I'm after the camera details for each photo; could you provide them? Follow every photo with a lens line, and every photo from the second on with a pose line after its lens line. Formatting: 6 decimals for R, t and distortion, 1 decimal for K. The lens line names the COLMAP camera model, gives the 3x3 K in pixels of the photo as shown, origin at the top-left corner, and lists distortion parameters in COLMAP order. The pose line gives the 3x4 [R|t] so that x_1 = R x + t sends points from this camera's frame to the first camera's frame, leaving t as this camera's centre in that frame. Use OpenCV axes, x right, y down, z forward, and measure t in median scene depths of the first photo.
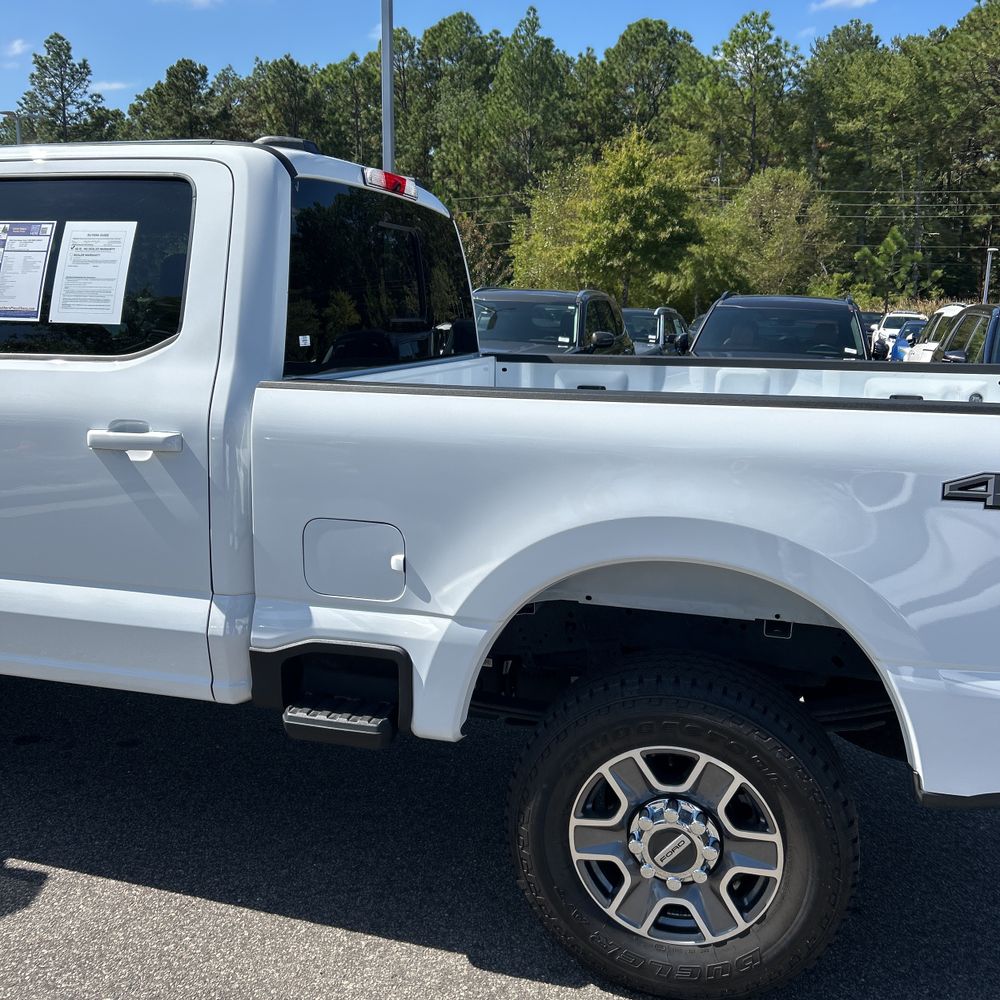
lens RADIAL K [[1015.5, 0, 502.4], [0, 1015.5, 505.5], [0, 0, 1]] dist [0.026018, -0.019624]
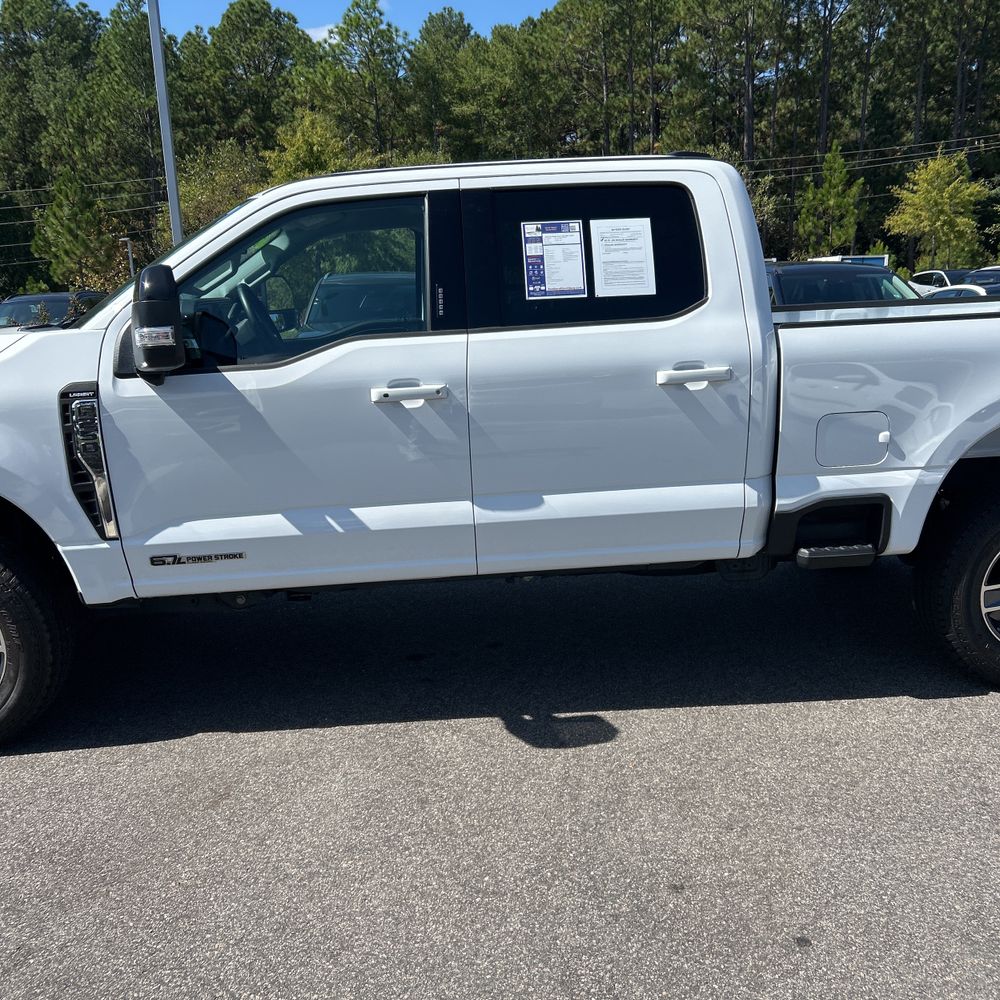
lens RADIAL K [[1013.3, 0, 487.2], [0, 1013.3, 520.4], [0, 0, 1]] dist [0.022746, -0.020435]
pose [[0.932711, -0.134820, 0.334474, -0.052892], [0.124577, 0.990847, 0.051995, 0.001209], [-0.338423, -0.006829, 0.940969, -0.010283]]
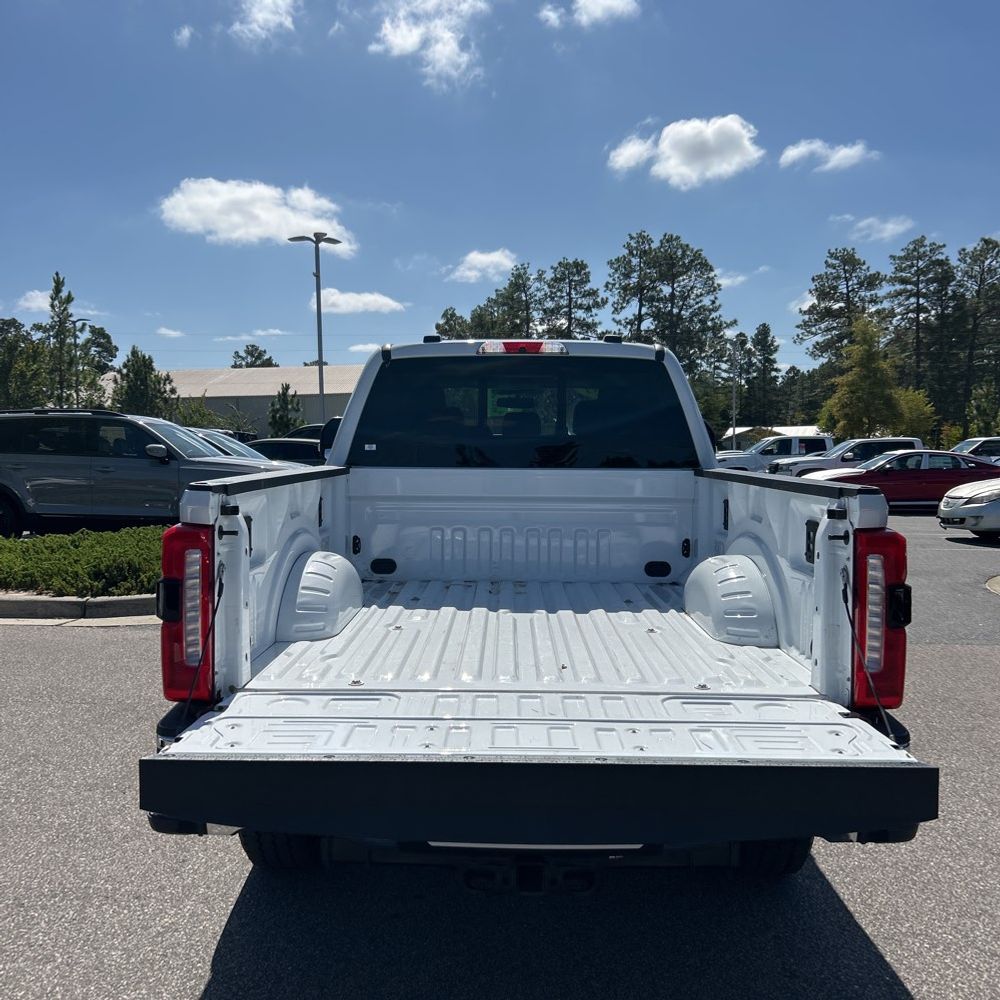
lens RADIAL K [[1025.8, 0, 493.6], [0, 1025.8, 481.6], [0, 0, 1]] dist [0.033438, -0.036705]
pose [[0.253502, 0.025538, -0.966998, 0.081012], [-0.191815, 0.981128, -0.024373, -0.004934], [0.948127, 0.191663, 0.253616, 0.037532]]
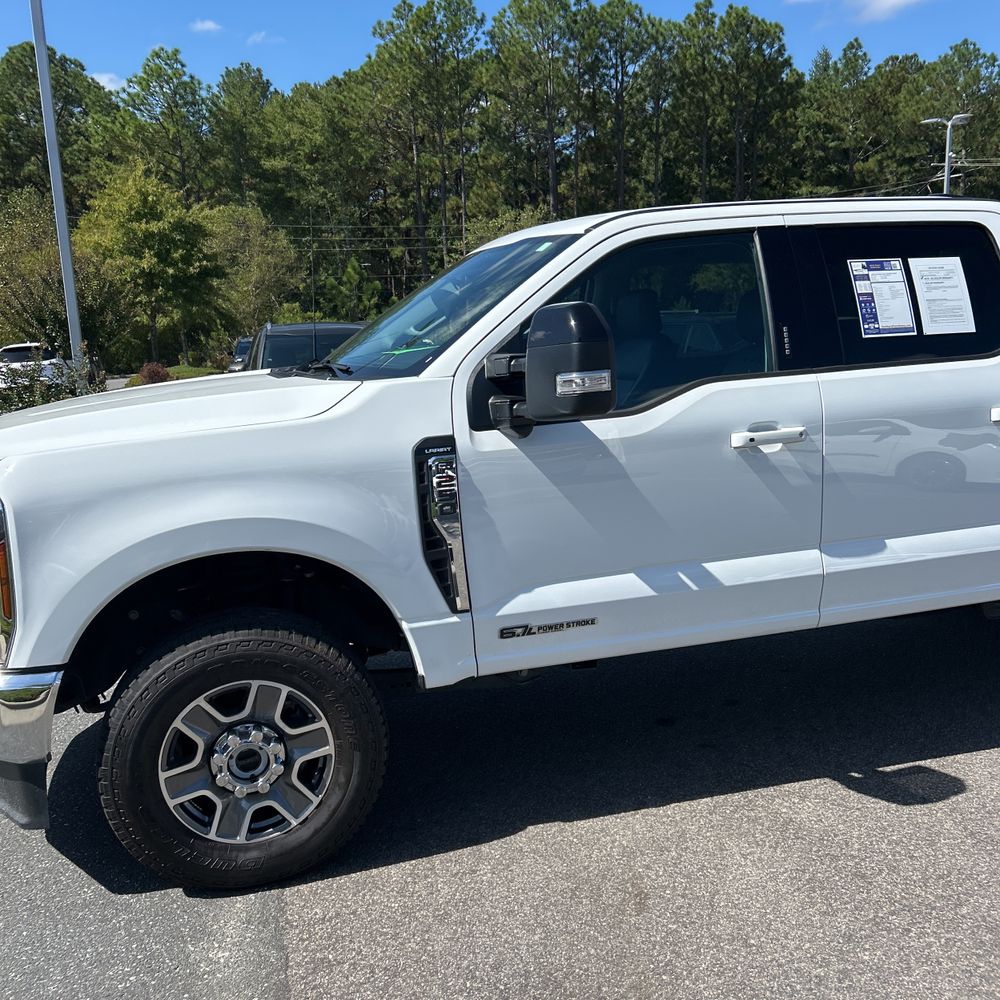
lens RADIAL K [[1019.9, 0, 495.5], [0, 1019.9, 508.9], [0, 0, 1]] dist [0.033723, -0.030149]
pose [[0.836880, -0.150582, 0.526266, -0.081510], [0.165510, 0.986026, 0.018937, -0.003698], [-0.521764, 0.071254, 0.850109, 0.008960]]
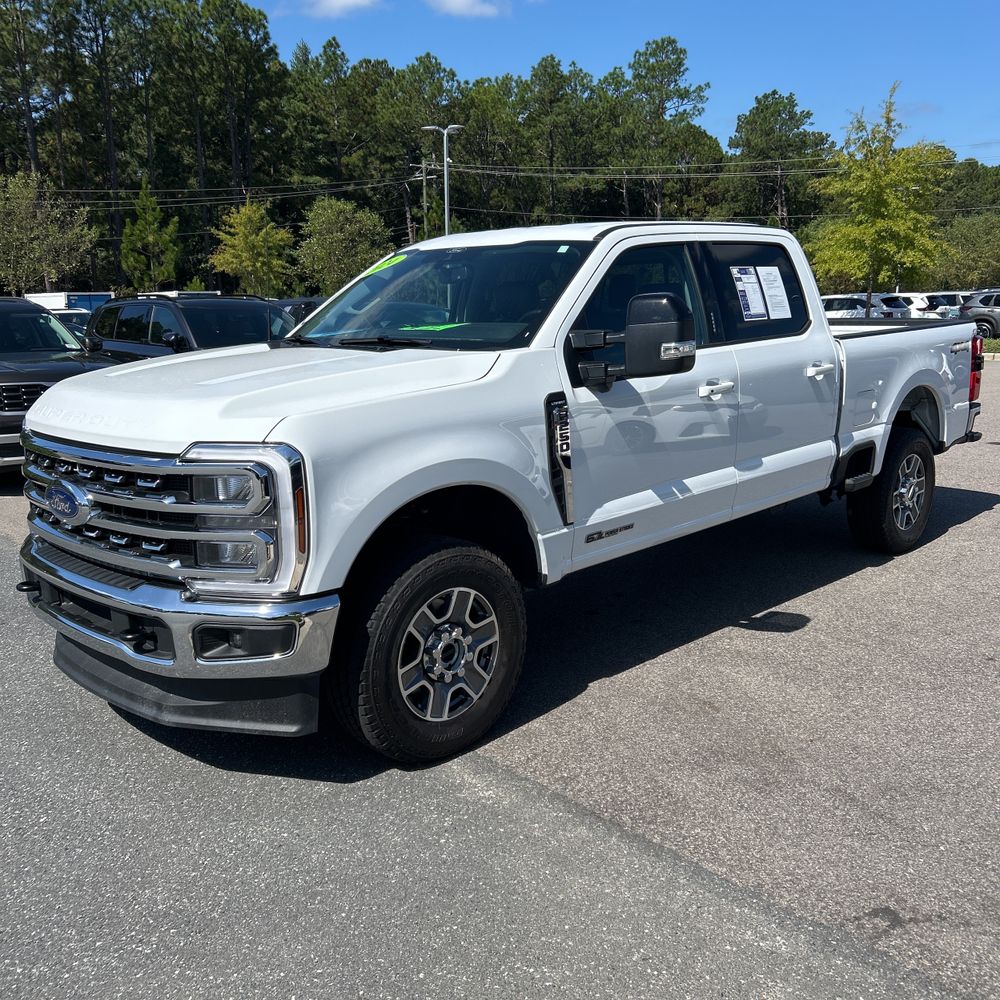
lens RADIAL K [[1007.9, 0, 504.0], [0, 1007.9, 525.4], [0, 0, 1]] dist [0.021714, -0.006632]
pose [[0.470578, -0.228775, 0.852184, -0.120714], [0.205565, 0.967652, 0.146259, -0.009230], [-0.858079, 0.106353, 0.502384, 0.025295]]
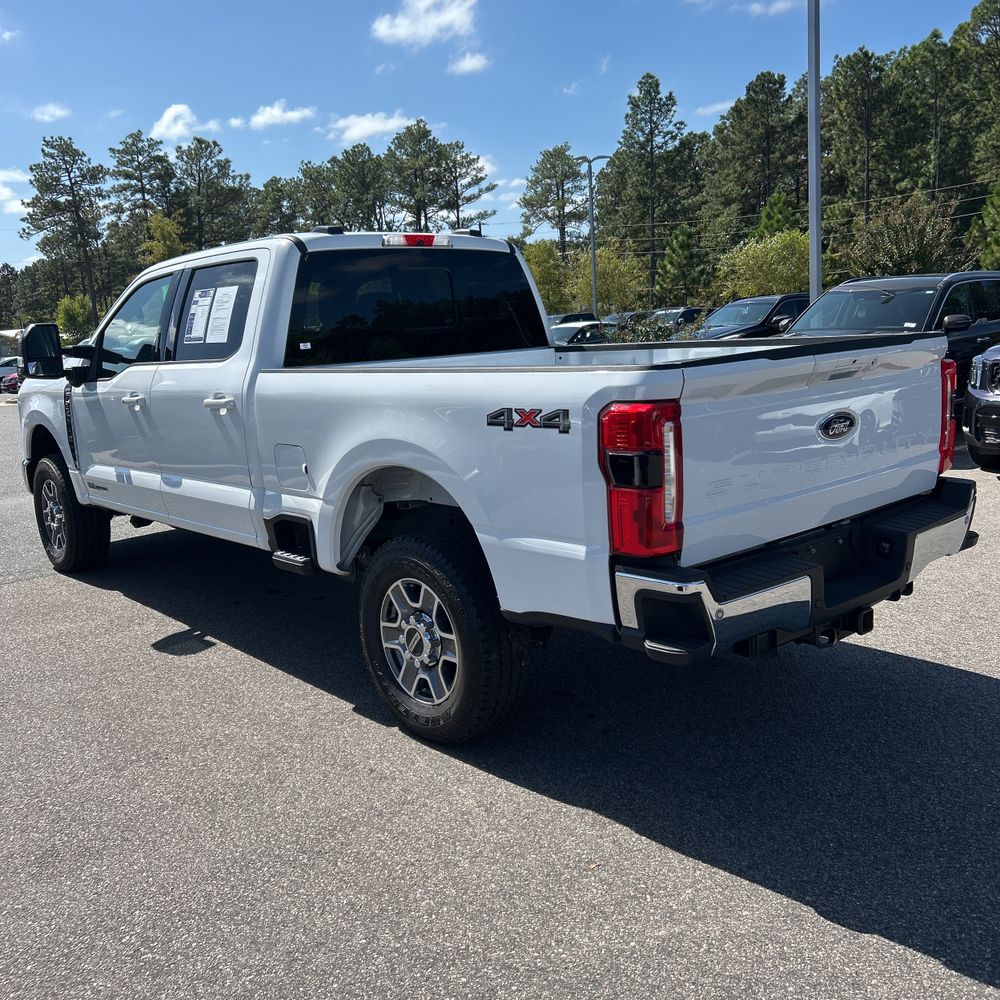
lens RADIAL K [[1007.1, 0, 500.0], [0, 1007.1, 500.0], [0, 0, 1]] dist [0.042152, -0.017197]
pose [[0.842832, 0.031394, -0.537260, 0.051099], [-0.034618, 0.999392, 0.004091, 0.004178], [0.537062, 0.015151, 0.843407, -0.013940]]
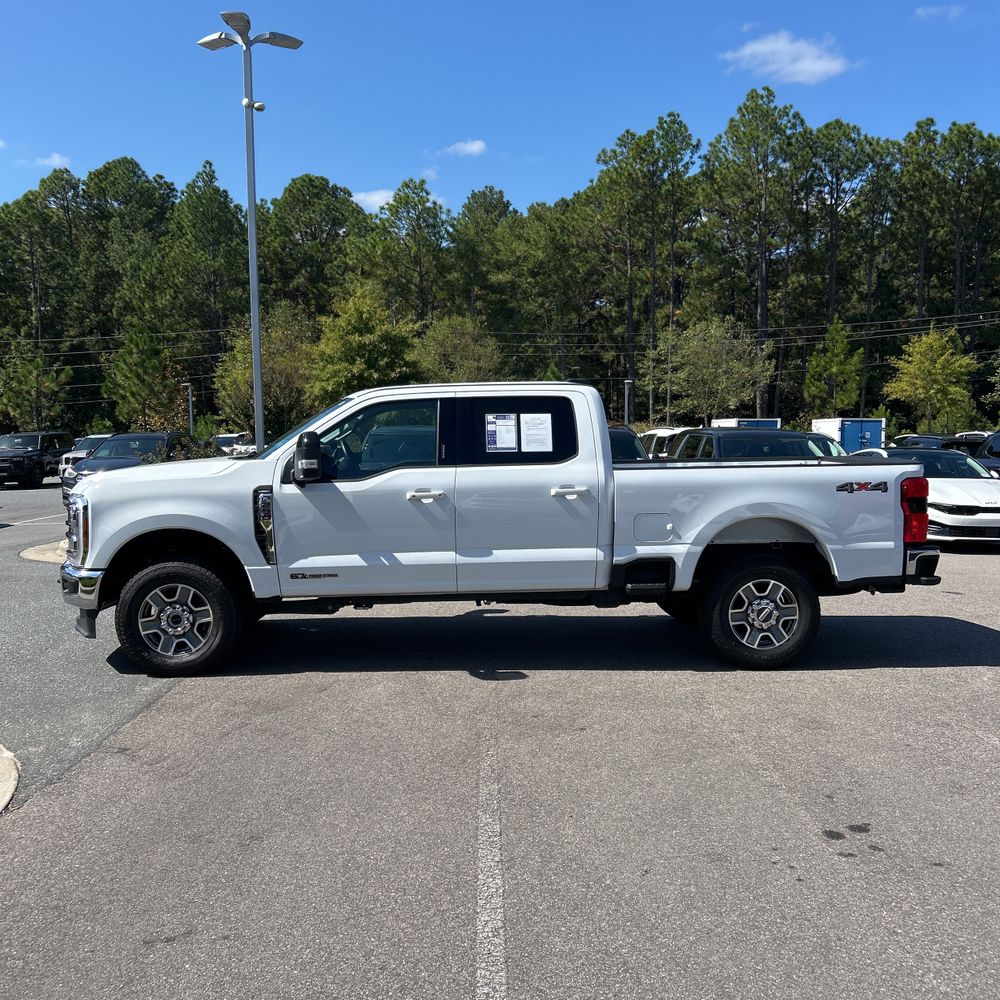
lens RADIAL K [[1021.5, 0, 490.4], [0, 1021.5, 514.7], [0, 0, 1]] dist [0.102743, -0.189532]
pose [[0.944389, -0.054127, 0.324346, -0.069526], [0.090384, 0.991096, -0.097775, 0.011838], [-0.316165, 0.121653, 0.940872, -0.072994]]
